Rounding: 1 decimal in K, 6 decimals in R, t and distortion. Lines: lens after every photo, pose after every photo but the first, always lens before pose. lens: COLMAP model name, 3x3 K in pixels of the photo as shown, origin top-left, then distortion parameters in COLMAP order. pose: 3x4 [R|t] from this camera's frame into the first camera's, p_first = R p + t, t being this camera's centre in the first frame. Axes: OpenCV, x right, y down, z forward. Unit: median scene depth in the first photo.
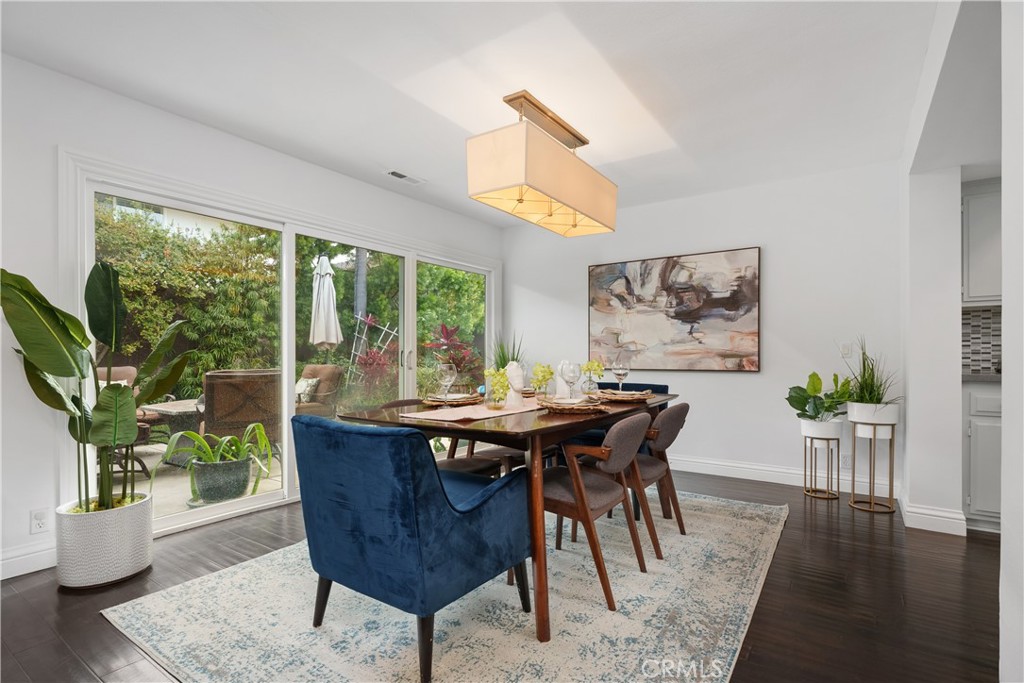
lens RADIAL K [[496.1, 0, 512.4], [0, 496.1, 364.1], [0, 0, 1]] dist [0.000492, 0.000370]
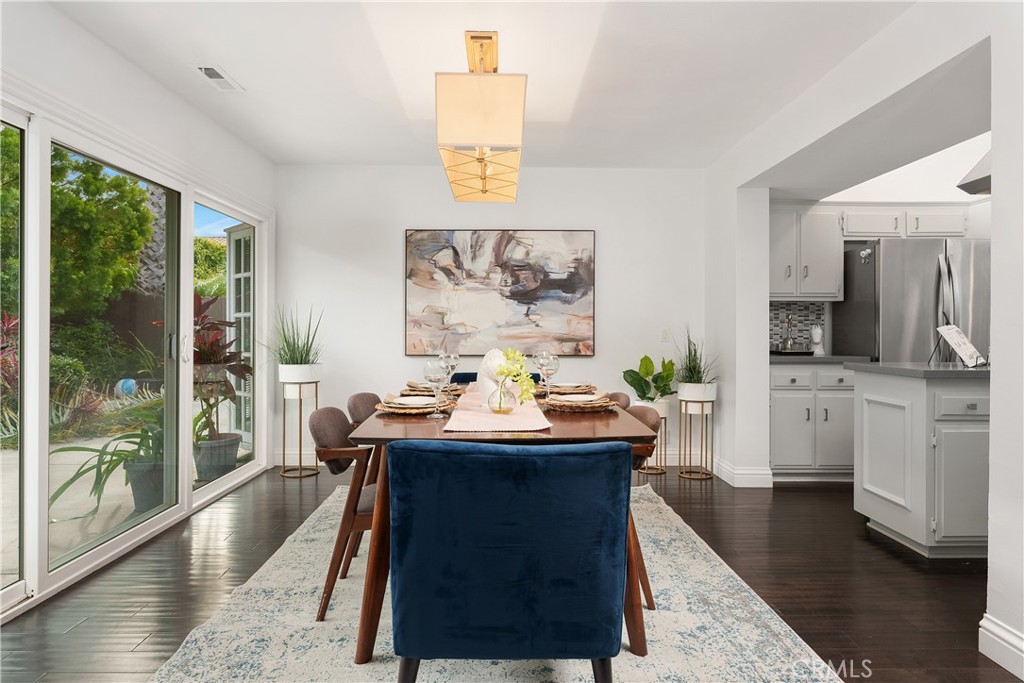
lens RADIAL K [[624.4, 0, 512.0], [0, 624.4, 341.5], [0, 0, 1]] dist [0.003927, 0.001091]
pose [[0.813973, -0.008208, 0.580845, -0.342681], [0.006866, 0.999966, 0.004509, -0.019147], [-0.580862, 0.000318, 0.814002, 0.071912]]
